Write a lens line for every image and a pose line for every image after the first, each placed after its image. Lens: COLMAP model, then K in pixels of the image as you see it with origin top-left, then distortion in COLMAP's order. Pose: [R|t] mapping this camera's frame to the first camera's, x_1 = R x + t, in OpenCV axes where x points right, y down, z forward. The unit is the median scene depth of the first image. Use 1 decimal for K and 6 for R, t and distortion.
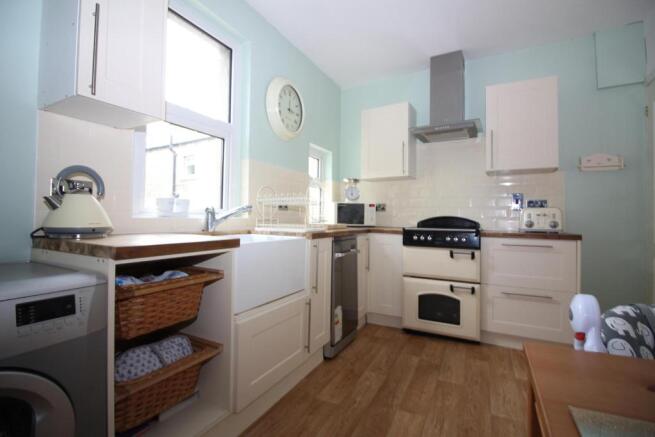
lens RADIAL K [[307.0, 0, 327.1], [0, 307.0, 214.6], [0, 0, 1]] dist [-0.003443, -0.000851]
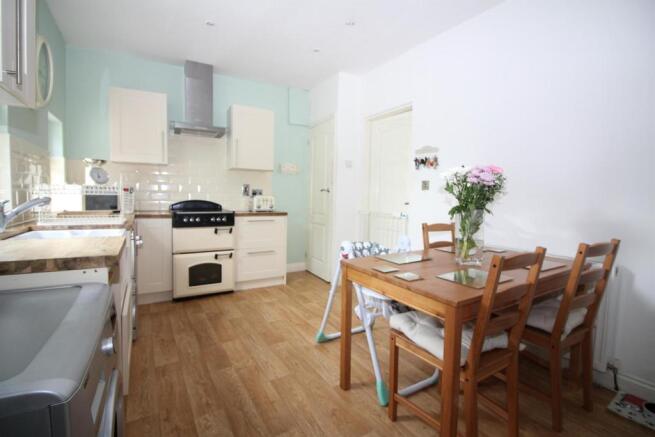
lens RADIAL K [[307.0, 0, 328.2], [0, 307.0, 219.6], [0, 0, 1]] dist [-0.003443, -0.000851]
pose [[0.512339, -0.065842, 0.856255, -0.466349], [-0.024278, 0.995548, 0.091079, -0.050301], [-0.858440, -0.067452, 0.508460, -0.071854]]
